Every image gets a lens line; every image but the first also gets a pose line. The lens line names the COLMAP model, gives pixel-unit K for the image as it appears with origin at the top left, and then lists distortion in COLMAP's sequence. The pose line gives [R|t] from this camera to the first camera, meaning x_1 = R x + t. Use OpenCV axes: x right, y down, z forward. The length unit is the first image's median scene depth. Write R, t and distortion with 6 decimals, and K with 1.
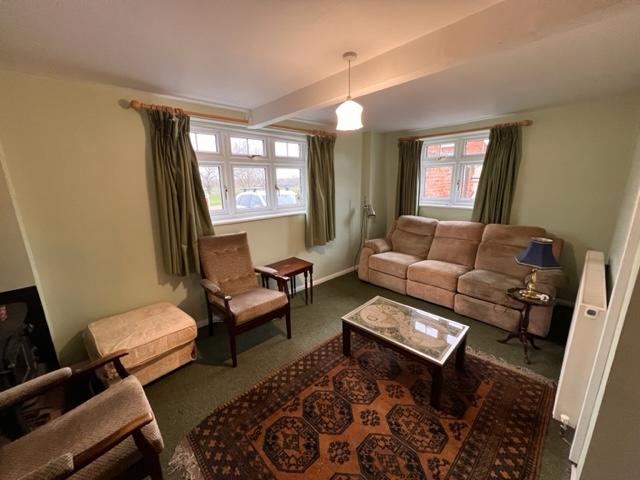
lens RADIAL K [[257.2, 0, 318.0], [0, 257.2, 240.4], [0, 0, 1]] dist [-0.000435, -0.000020]
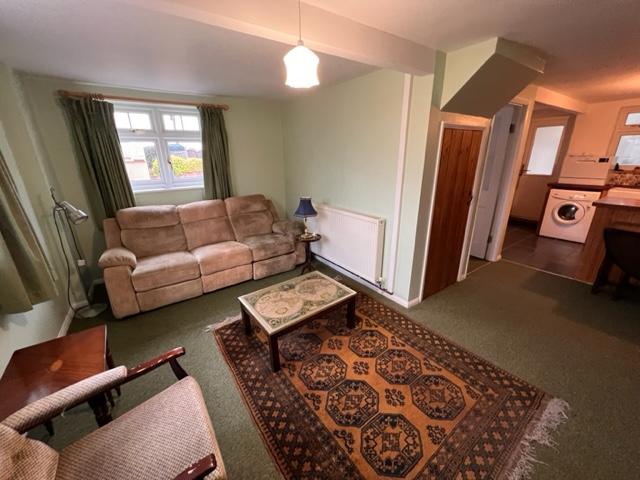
lens RADIAL K [[257.2, 0, 318.0], [0, 257.2, 240.4], [0, 0, 1]] dist [-0.000435, -0.000020]
pose [[0.123914, -0.300285, 0.945766, -0.589401], [0.236835, 0.934517, 0.265684, -0.149520], [-0.963615, 0.191069, 0.186918, 0.699596]]
